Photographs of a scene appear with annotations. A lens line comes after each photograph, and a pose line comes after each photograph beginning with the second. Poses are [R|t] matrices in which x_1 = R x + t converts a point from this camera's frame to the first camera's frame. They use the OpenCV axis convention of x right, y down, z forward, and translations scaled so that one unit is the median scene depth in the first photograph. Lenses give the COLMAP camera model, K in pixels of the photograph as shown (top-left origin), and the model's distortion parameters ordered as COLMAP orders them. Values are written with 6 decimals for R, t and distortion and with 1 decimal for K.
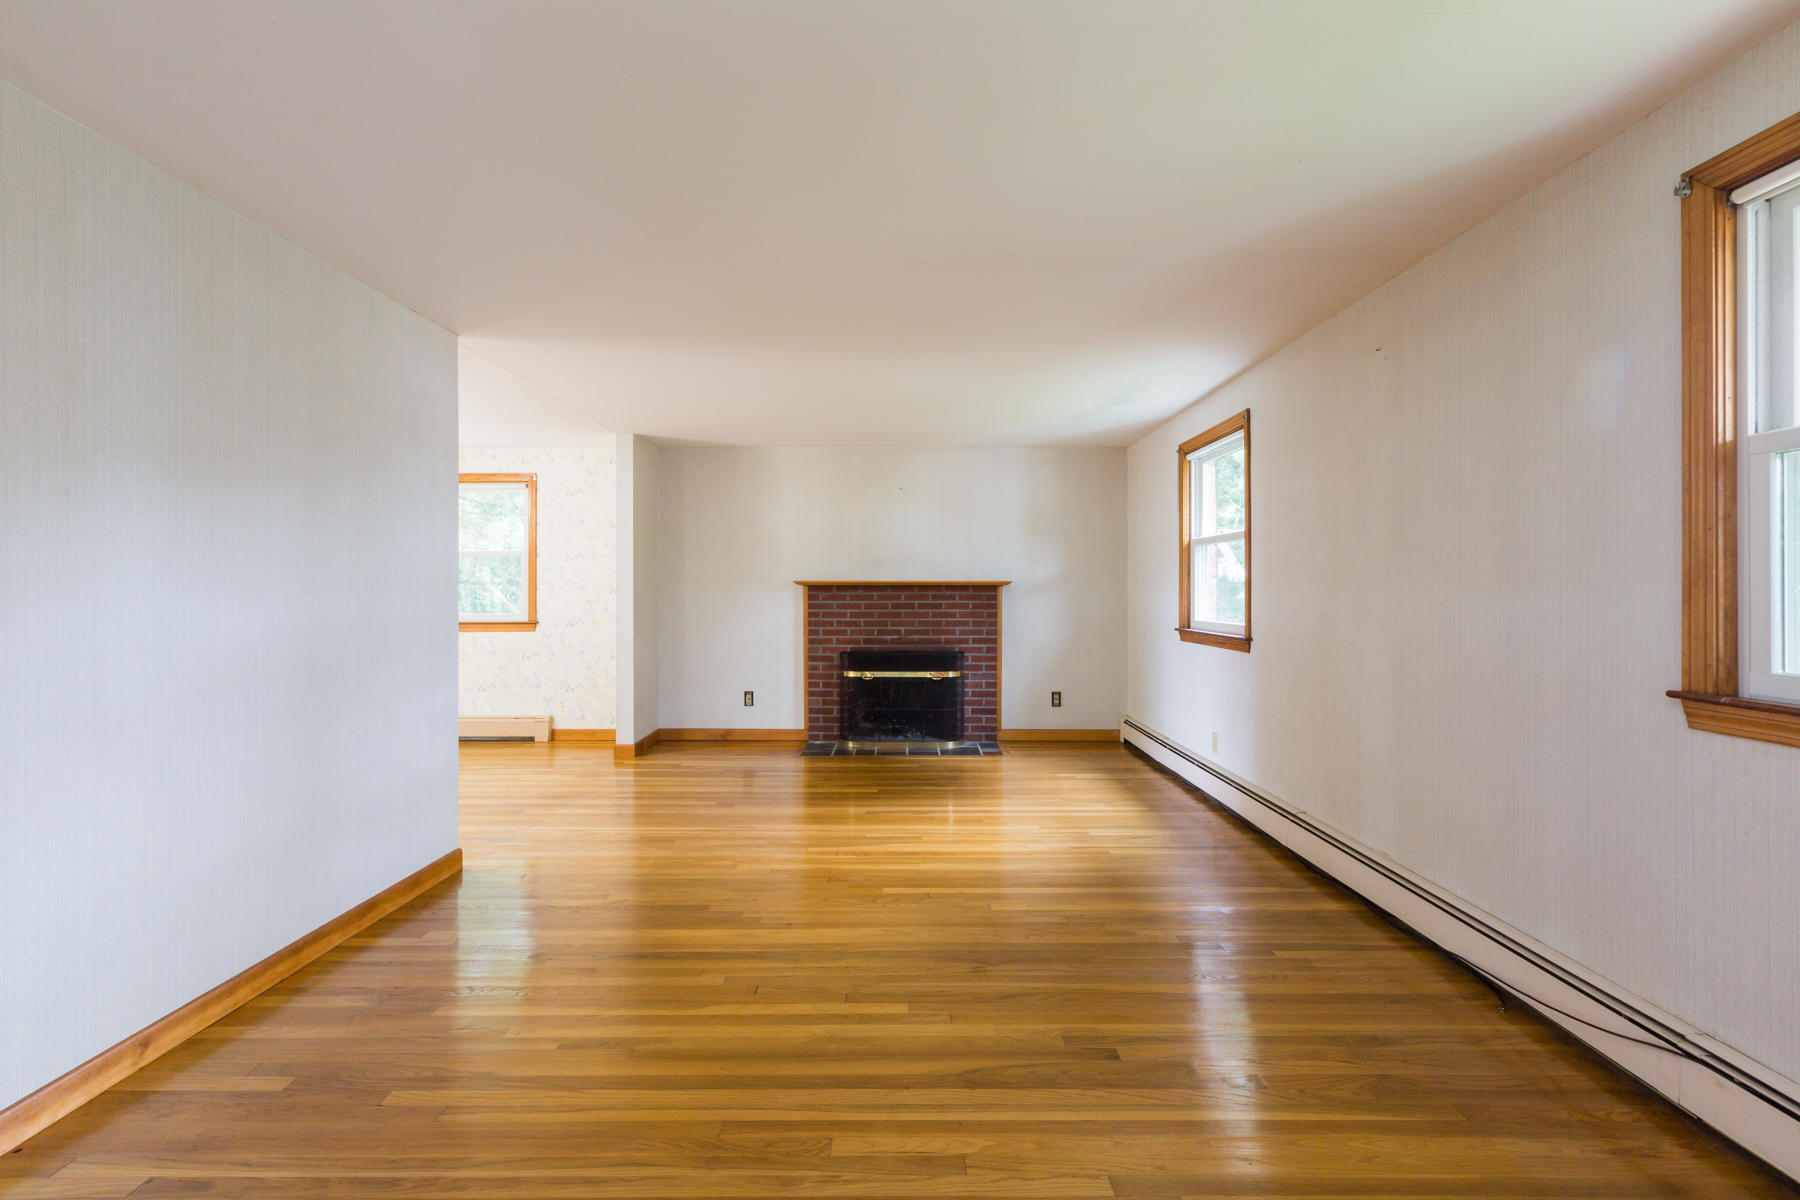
lens RADIAL K [[819.5, 0, 881.1], [0, 819.5, 581.7], [0, 0, 1]] dist [0.002703, 0.000689]
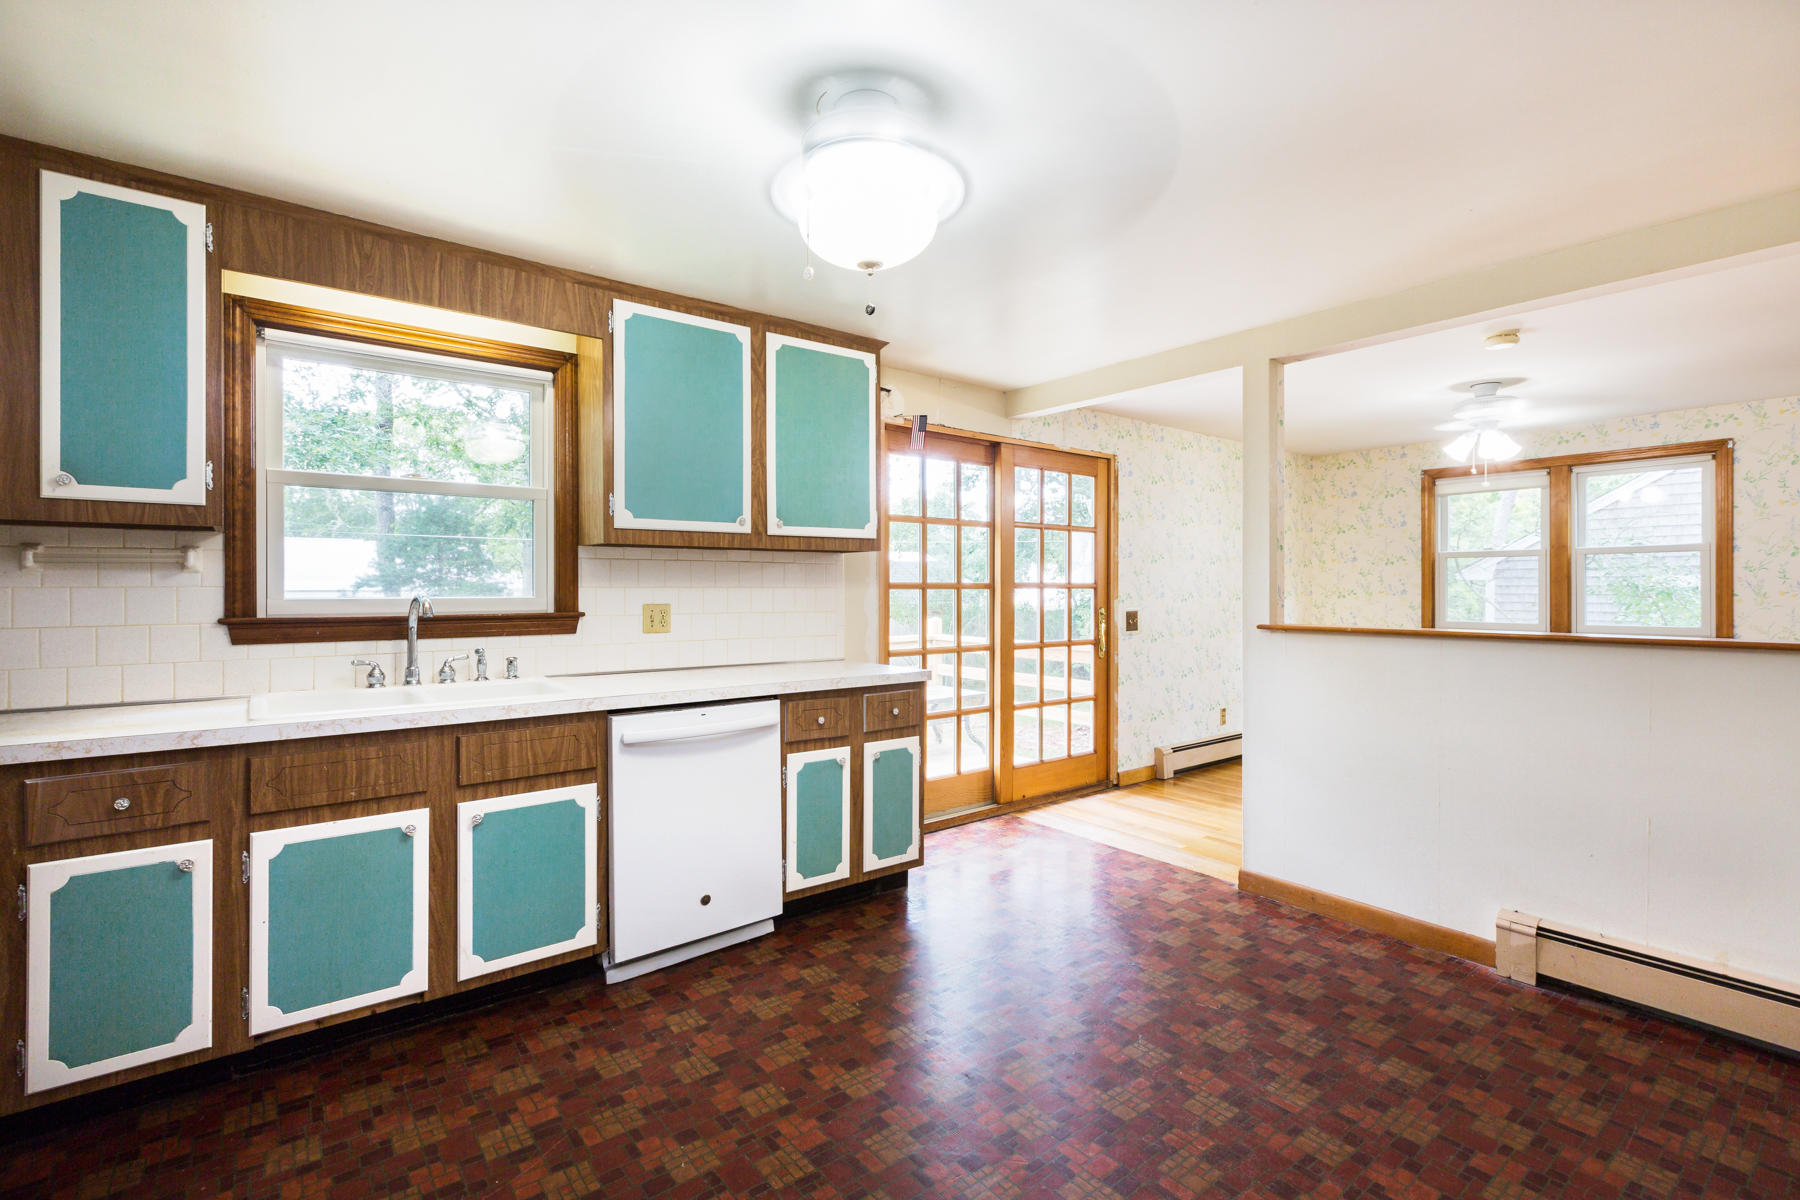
lens RADIAL K [[819.5, 0, 895.9], [0, 819.5, 587.9], [0, 0, 1]] dist [0.002703, 0.000689]
pose [[0.634425, 0.000723, -0.772984, -0.339767], [0.006391, 0.999960, 0.006180, -0.006891], [0.772958, -0.008861, 0.634395, -0.030686]]
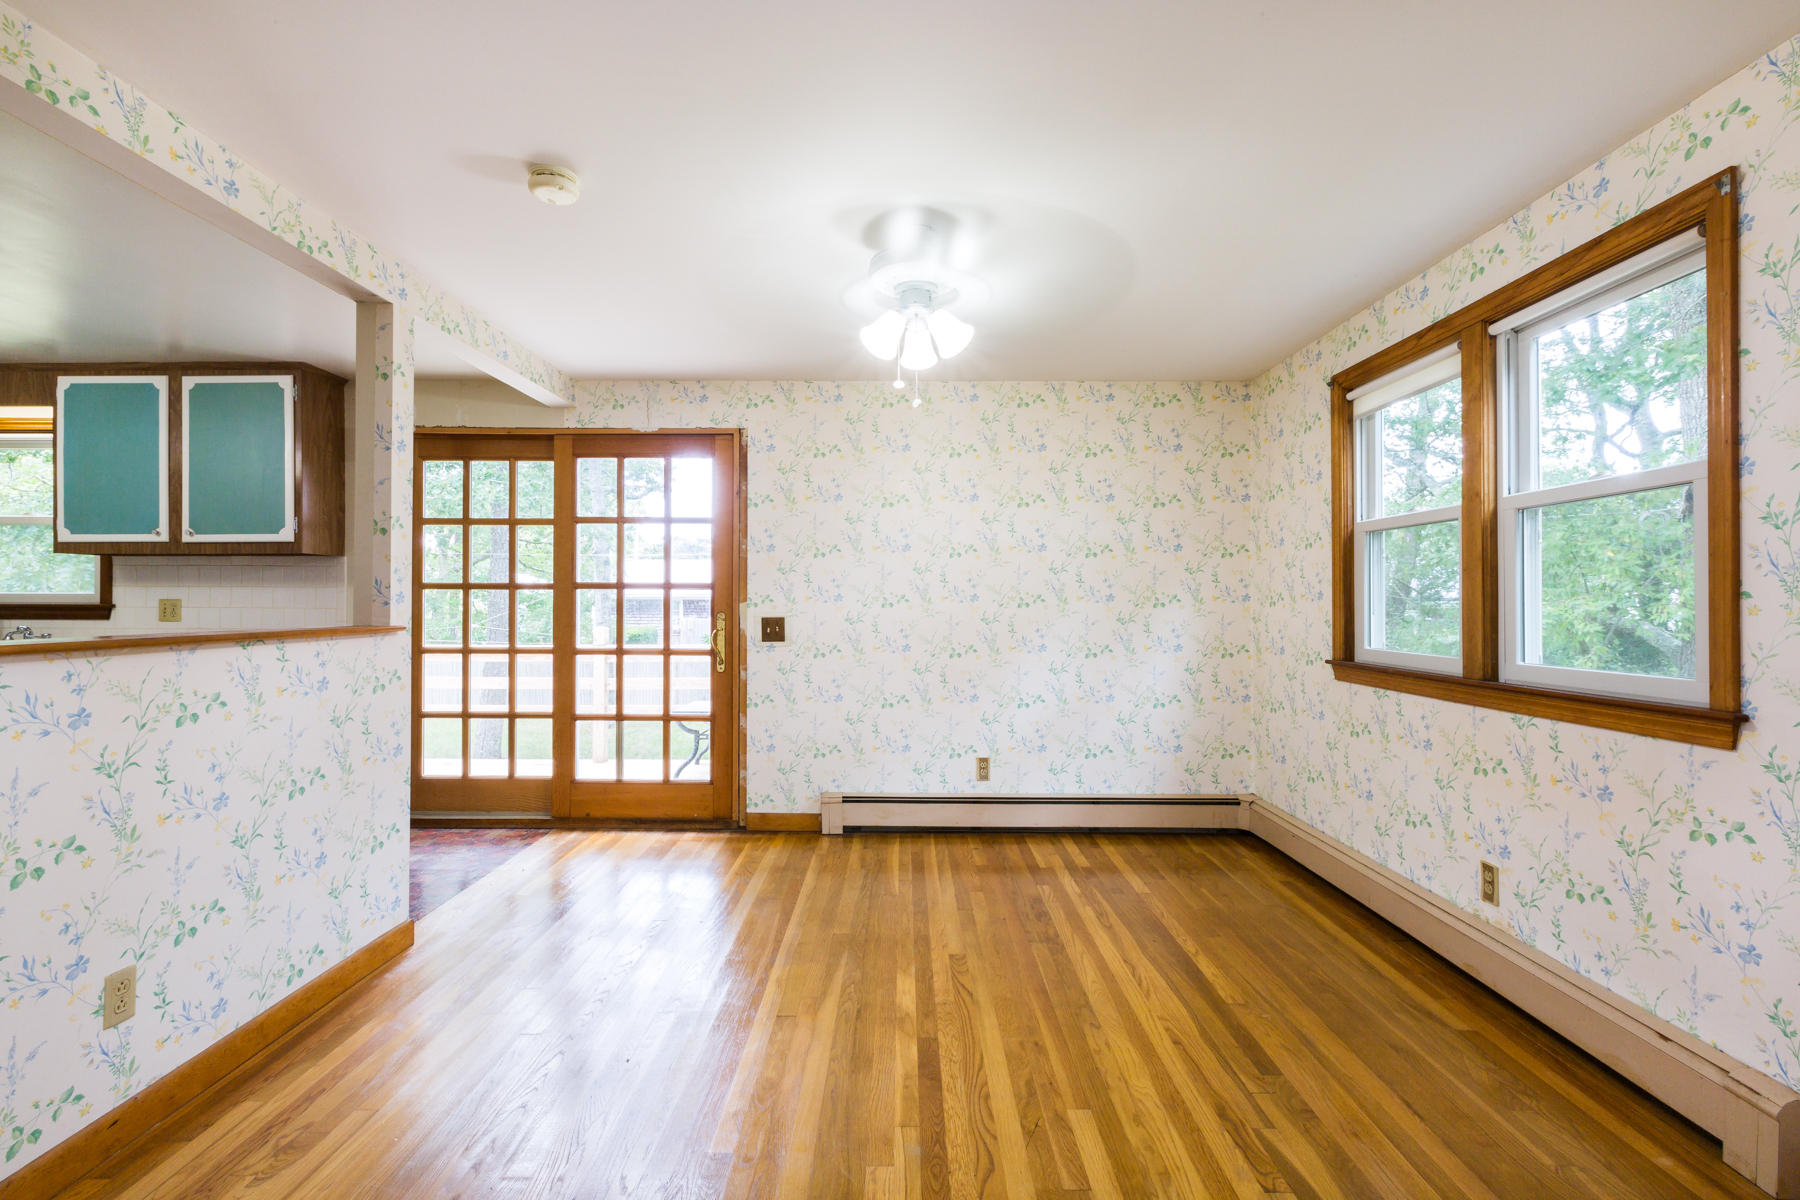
lens RADIAL K [[819.5, 0, 888.4], [0, 819.5, 594.1], [0, 0, 1]] dist [0.002703, 0.000689]
pose [[0.011871, -0.009487, -0.999885, -0.161043], [0.006696, 0.999933, -0.009408, 0.010889], [0.999907, -0.006584, 0.011934, 0.742283]]
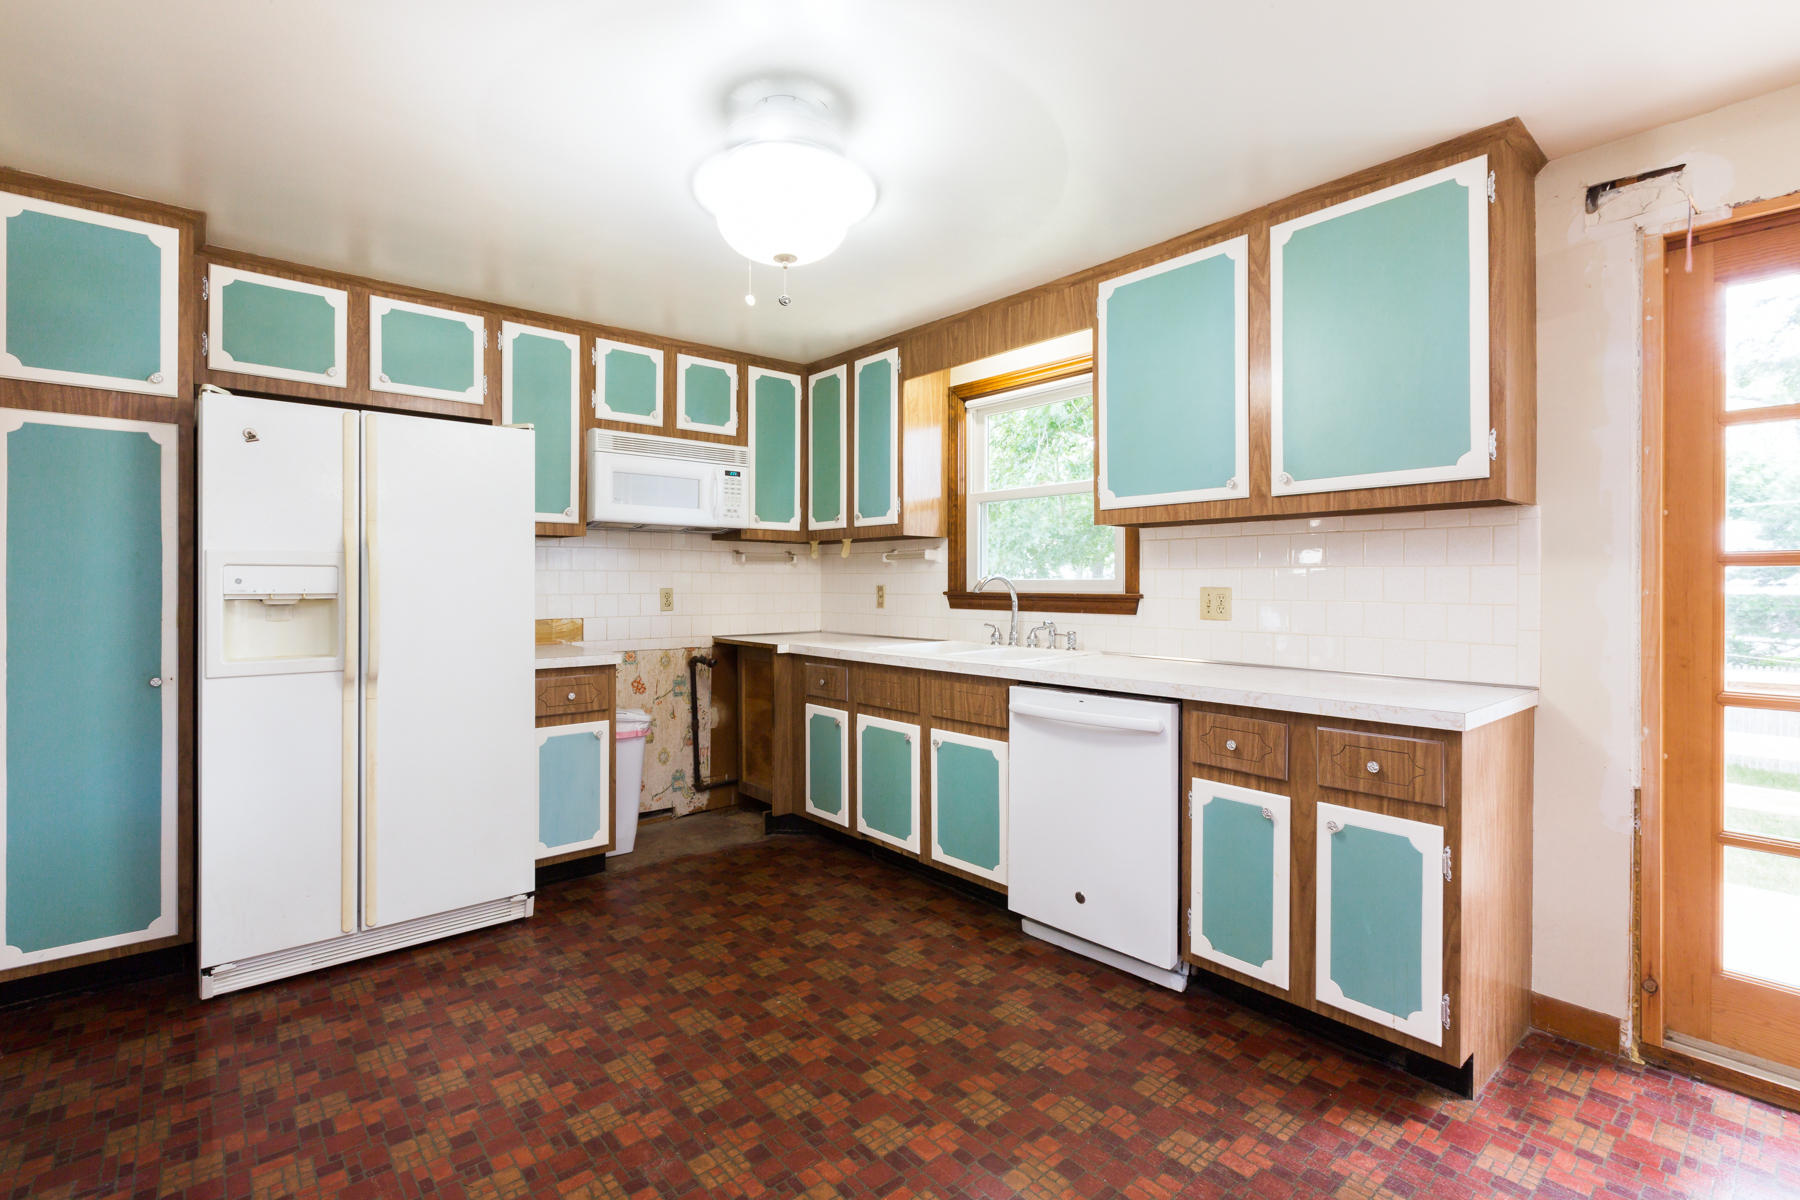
lens RADIAL K [[819.5, 0, 877.7], [0, 819.5, 586.7], [0, 0, 1]] dist [0.002703, 0.000689]
pose [[-0.748887, 0.002336, -0.662694, -0.390271], [0.004771, 0.999987, -0.001866, 0.004873], [0.662681, -0.004559, -0.748888, 0.388722]]
